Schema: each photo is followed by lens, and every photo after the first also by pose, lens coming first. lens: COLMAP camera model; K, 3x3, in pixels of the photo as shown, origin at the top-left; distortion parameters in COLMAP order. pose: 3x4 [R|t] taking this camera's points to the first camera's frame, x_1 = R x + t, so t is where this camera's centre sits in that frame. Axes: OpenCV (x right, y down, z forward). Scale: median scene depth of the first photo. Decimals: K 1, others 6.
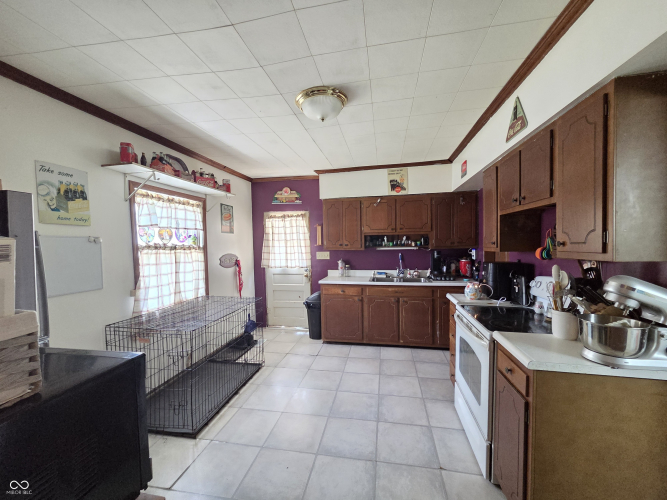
lens RADIAL K [[274.0, 0, 335.2], [0, 274.0, 251.0], [0, 0, 1]] dist [0.000599, 0.000579]
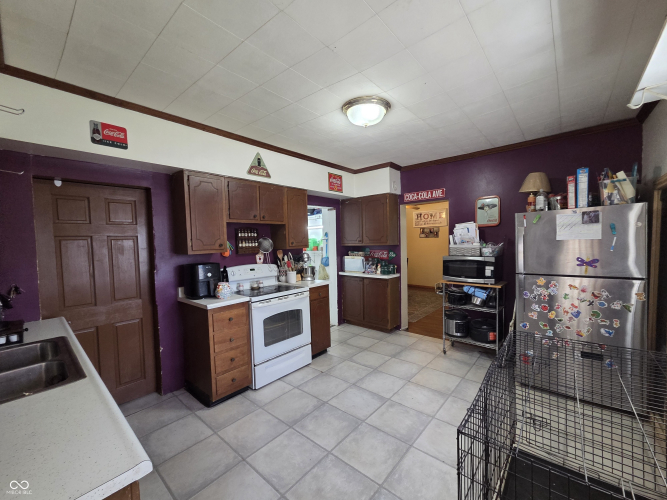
lens RADIAL K [[274.0, 0, 335.2], [0, 274.0, 251.0], [0, 0, 1]] dist [0.000599, 0.000579]
pose [[-0.865168, 0.017117, 0.501190, -0.265601], [0.053500, 0.996864, 0.058307, -0.028326], [-0.498621, 0.077259, -0.863370, 1.137483]]
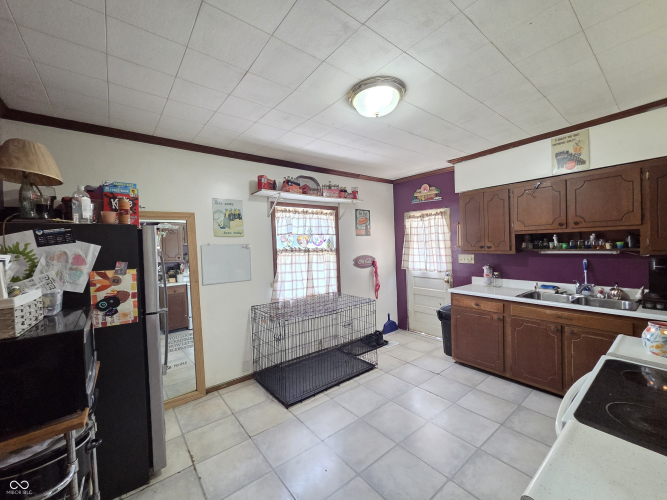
lens RADIAL K [[274.0, 0, 335.2], [0, 274.0, 251.0], [0, 0, 1]] dist [0.000599, 0.000579]
pose [[0.755766, 0.010896, -0.654751, 0.248508], [-0.004026, 0.999920, 0.011993, -0.020270], [0.654829, -0.006428, 0.755750, 0.123383]]
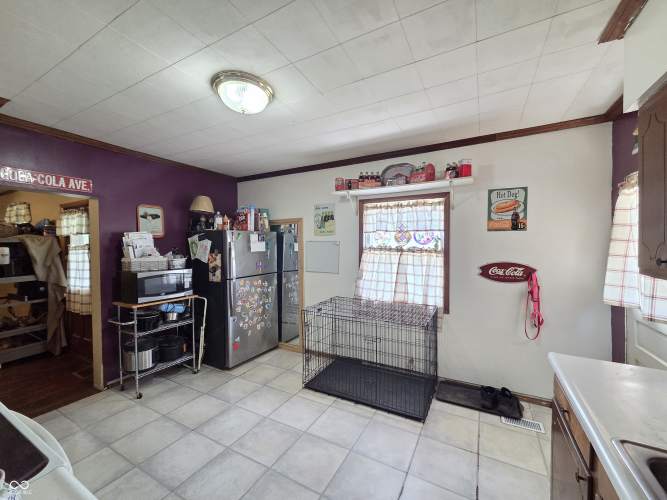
lens RADIAL K [[274.0, 0, 335.2], [0, 274.0, 251.0], [0, 0, 1]] dist [0.000599, 0.000579]
pose [[-0.310287, 0.038541, -0.949861, 0.404340], [-0.022146, 0.998614, 0.047753, -0.042022], [0.950385, 0.035852, -0.309003, 0.875889]]
